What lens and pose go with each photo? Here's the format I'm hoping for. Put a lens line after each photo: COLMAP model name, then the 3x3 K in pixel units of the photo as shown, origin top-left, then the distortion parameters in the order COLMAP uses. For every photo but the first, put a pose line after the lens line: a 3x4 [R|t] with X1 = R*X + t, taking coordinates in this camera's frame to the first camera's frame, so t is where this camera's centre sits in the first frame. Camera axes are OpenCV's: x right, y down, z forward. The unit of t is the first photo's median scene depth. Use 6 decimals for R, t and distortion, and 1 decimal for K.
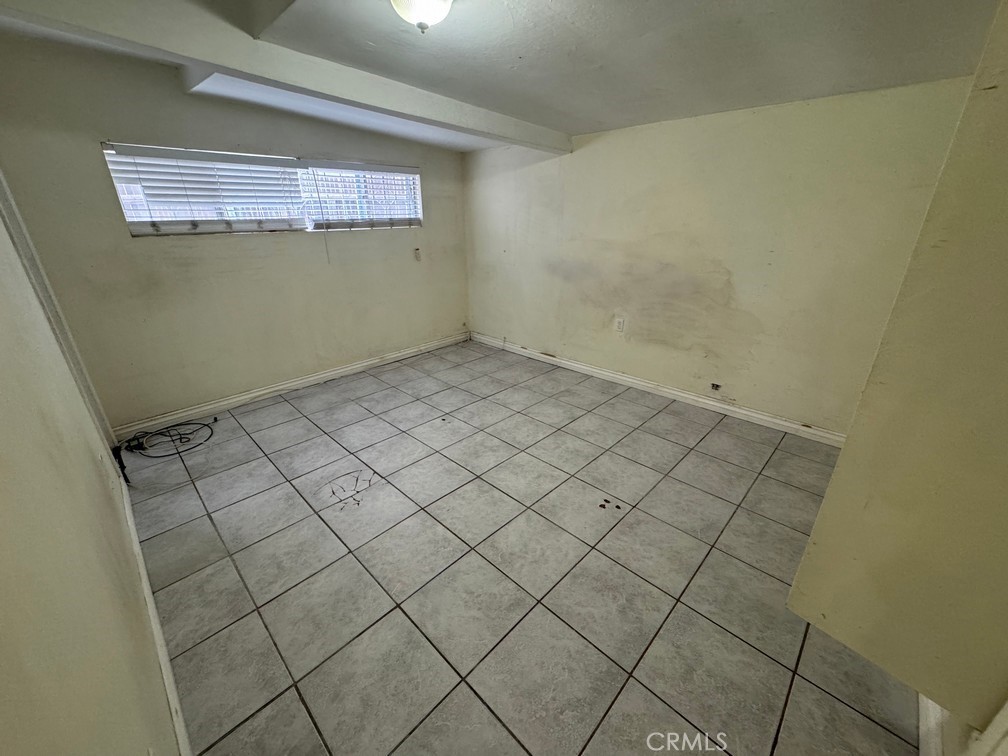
lens RADIAL K [[401.2, 0, 503.3], [0, 401.2, 377.5], [0, 0, 1]] dist [-0.001203, -0.000213]
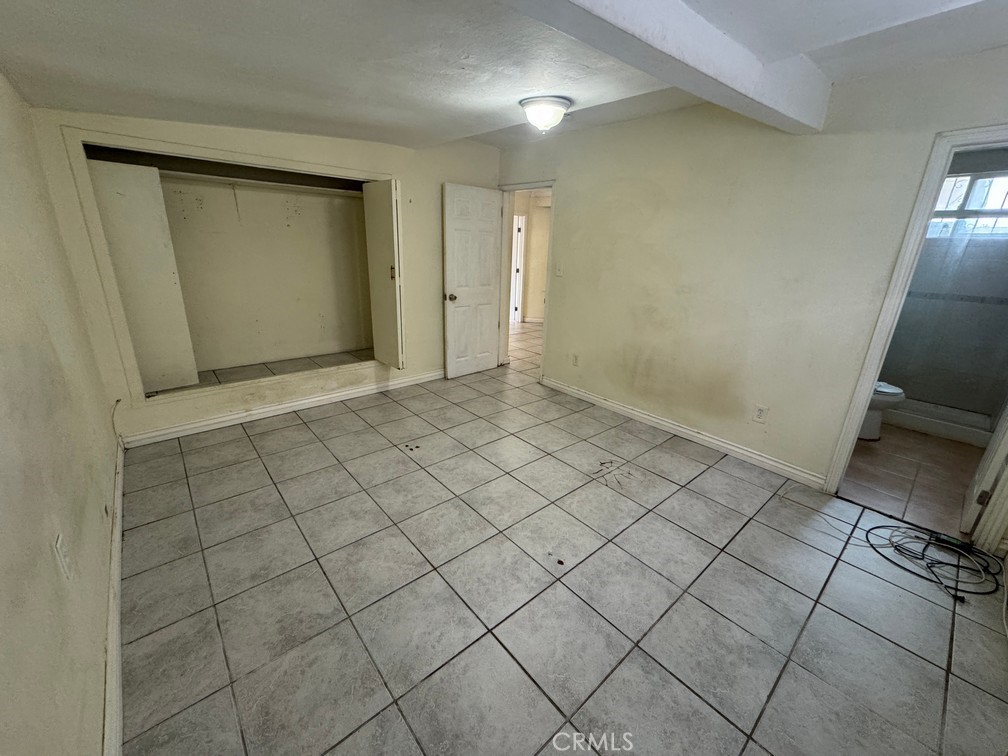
lens RADIAL K [[401.2, 0, 503.3], [0, 401.2, 377.5], [0, 0, 1]] dist [-0.001203, -0.000213]
pose [[-0.996186, -0.049981, 0.071522, -0.111776], [0.007933, 0.764409, 0.644682, -0.639230], [-0.086894, 0.642791, -0.761097, 1.611463]]
